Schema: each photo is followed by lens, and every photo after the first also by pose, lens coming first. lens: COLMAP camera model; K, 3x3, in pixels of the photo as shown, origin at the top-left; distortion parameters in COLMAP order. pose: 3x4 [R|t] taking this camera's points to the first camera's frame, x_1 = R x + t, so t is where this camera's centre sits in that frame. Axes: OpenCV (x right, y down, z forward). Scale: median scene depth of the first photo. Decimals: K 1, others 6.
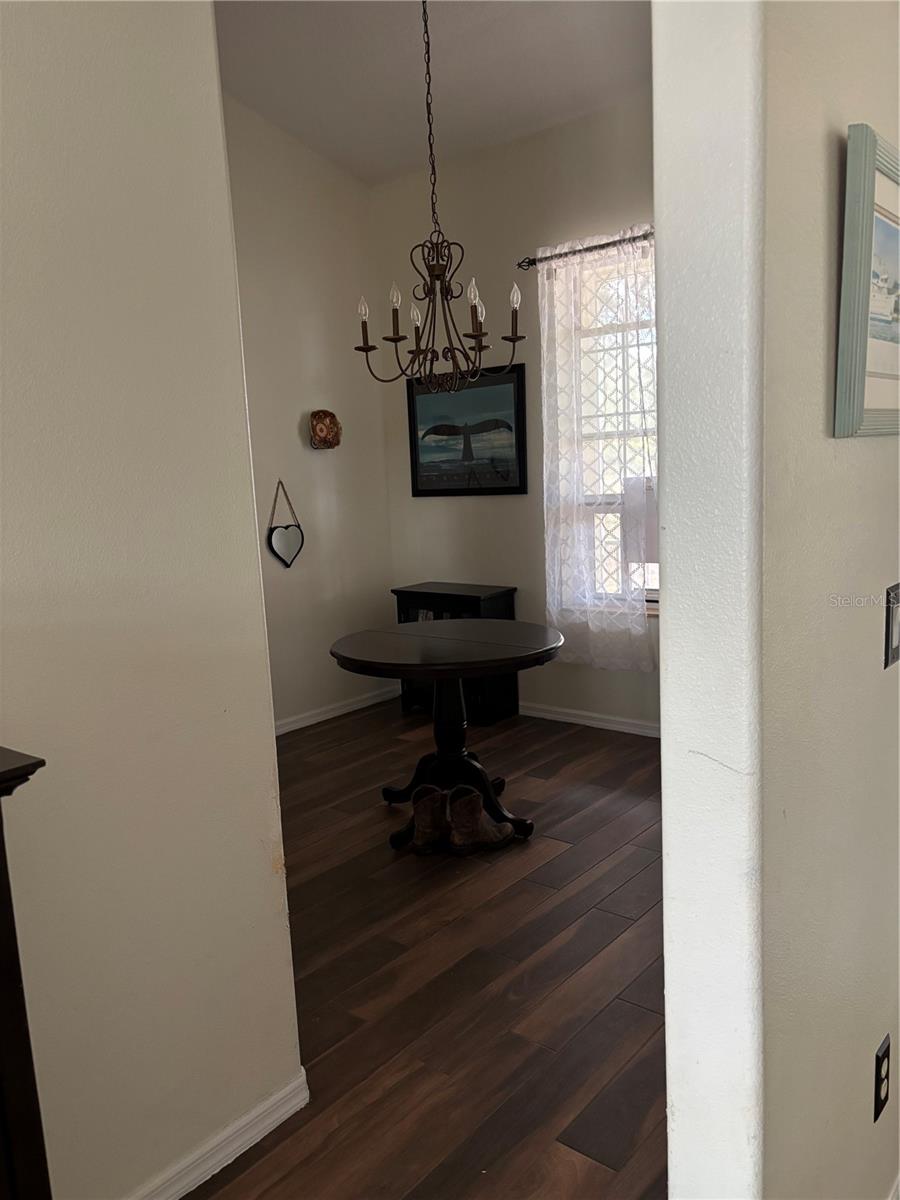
lens RADIAL K [[921.2, 0, 449.8], [0, 921.2, 602.7], [0, 0, 1]] dist [0.026209, -0.010594]
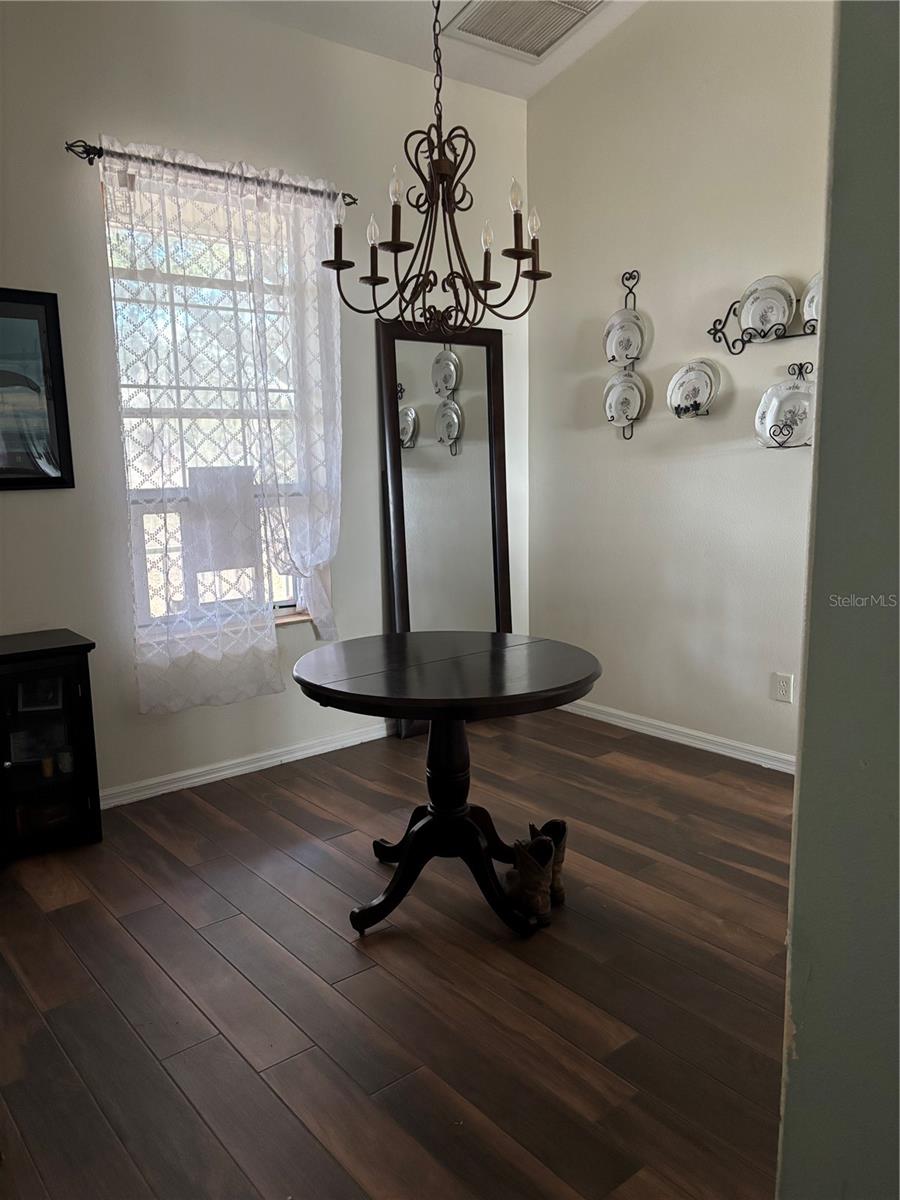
lens RADIAL K [[921.2, 0, 450.2], [0, 921.2, 601.4], [0, 0, 1]] dist [0.026209, -0.010594]
pose [[0.209564, -0.108940, 0.971707, -0.567044], [0.147499, 0.985924, 0.078724, -0.051490], [-0.966606, 0.126829, 0.222683, 0.629592]]
